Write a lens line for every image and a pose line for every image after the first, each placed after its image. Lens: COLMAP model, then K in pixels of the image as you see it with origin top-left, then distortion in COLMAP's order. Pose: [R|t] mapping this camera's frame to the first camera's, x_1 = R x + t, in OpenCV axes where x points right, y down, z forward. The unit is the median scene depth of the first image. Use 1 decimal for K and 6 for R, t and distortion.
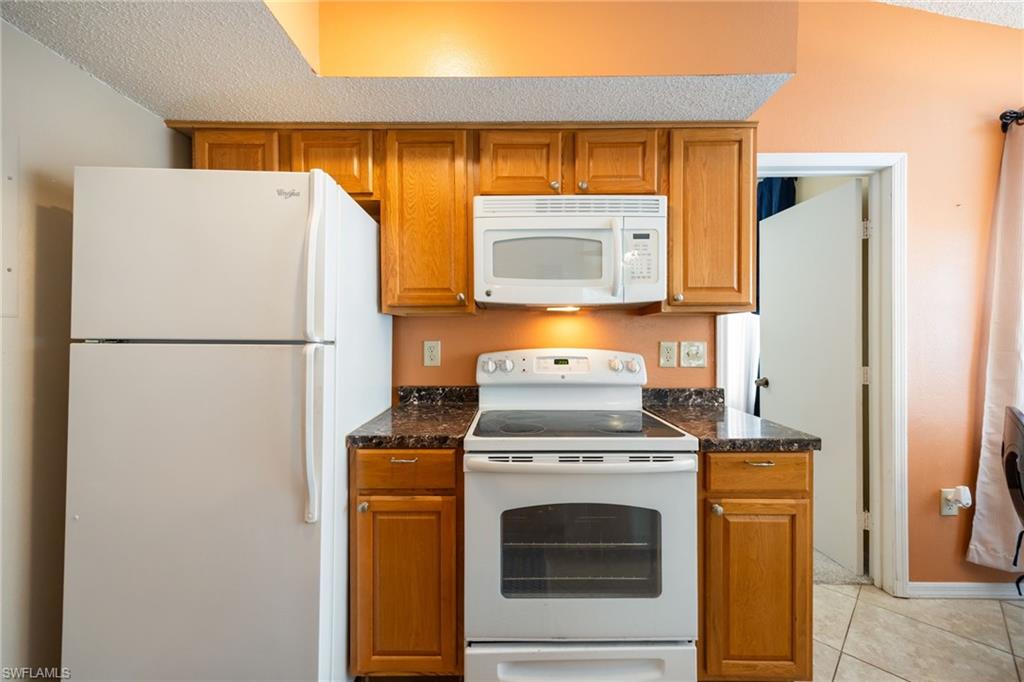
lens RADIAL K [[412.9, 0, 511.4], [0, 412.9, 339.3], [0, 0, 1]] dist [0.001194, 0.000130]
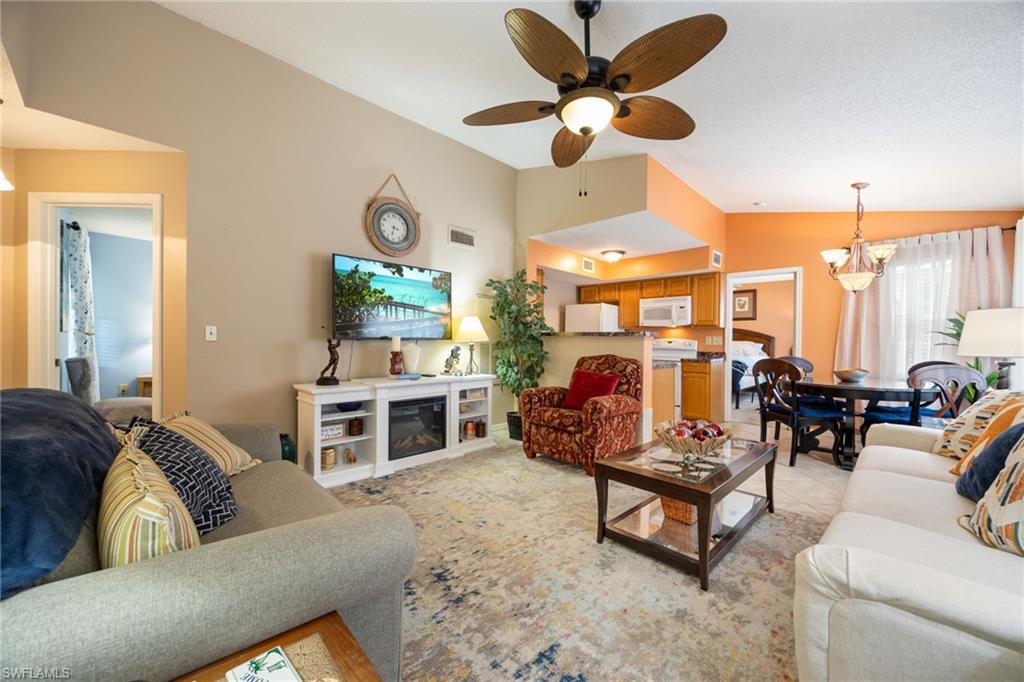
lens RADIAL K [[391.5, 0, 512.0], [0, 391.5, 341.0], [0, 0, 1]] dist [-0.000627, -0.000066]
pose [[0.710358, 0.011171, -0.703752, 1.632534], [-0.009870, 0.999934, 0.005909, 0.041155], [0.703771, 0.002749, 0.710421, -2.450217]]
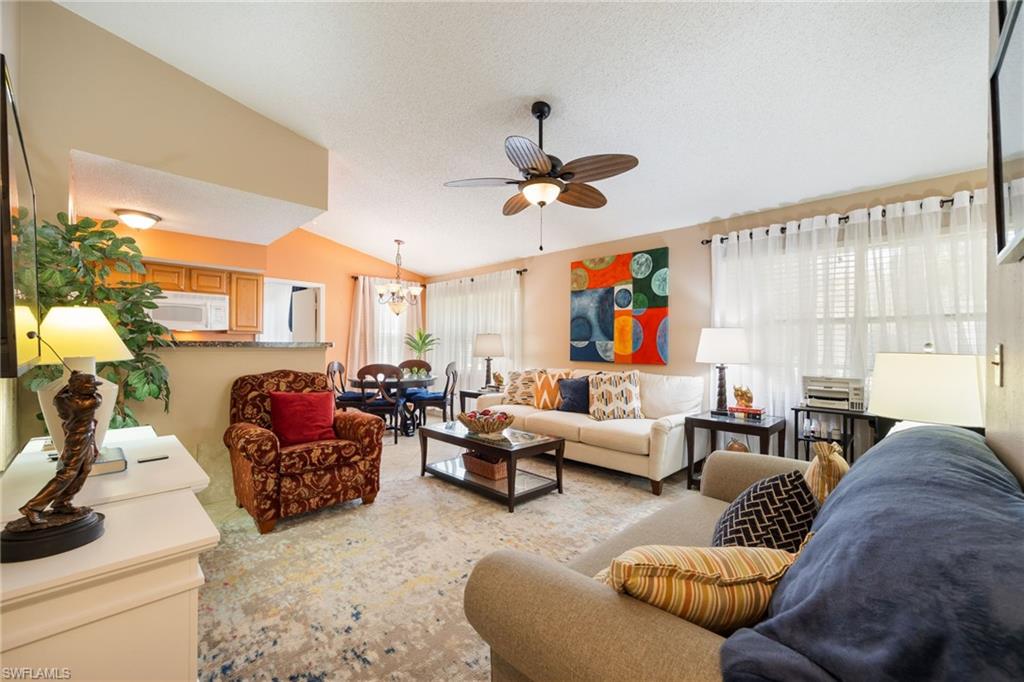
lens RADIAL K [[411.0, 0, 520.7], [0, 411.0, 344.3], [0, 0, 1]] dist [-0.001688, -0.000105]
pose [[0.689024, 0.008205, 0.724692, -0.320364], [-0.008826, 0.999957, -0.002930, 0.002243], [-0.724685, -0.004377, 0.689066, -2.557650]]
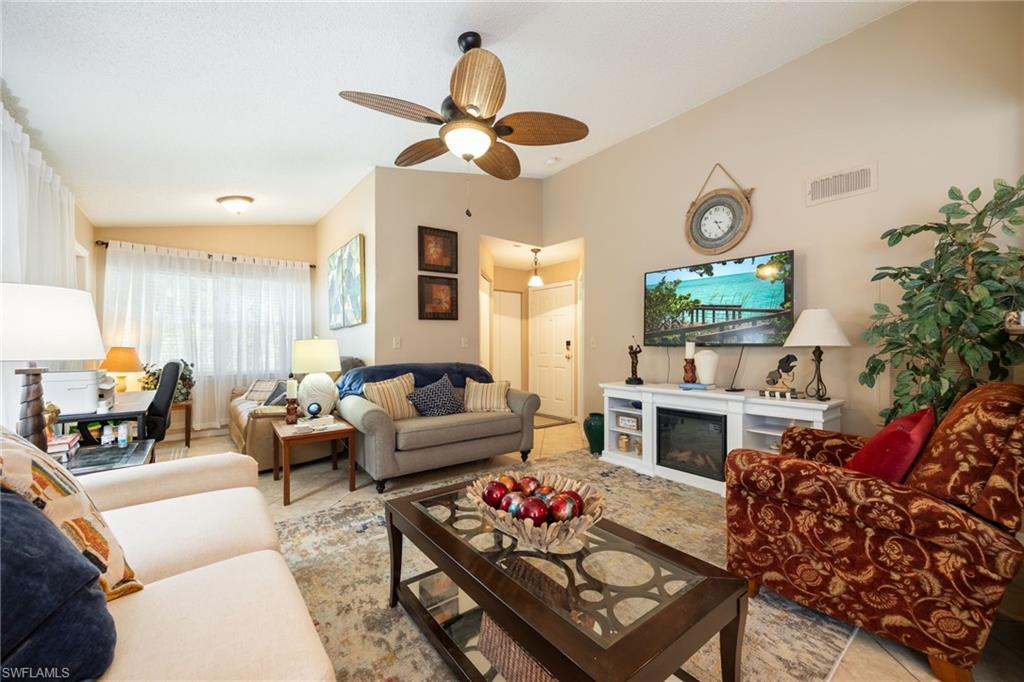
lens RADIAL K [[419.2, 0, 508.5], [0, 419.2, 343.9], [0, 0, 1]] dist [0.001597, 0.000264]
pose [[-0.774680, -0.000659, -0.632353, 1.778225], [0.004167, 0.999972, -0.006147, 0.051490], [0.632339, -0.007397, -0.774656, -0.281270]]
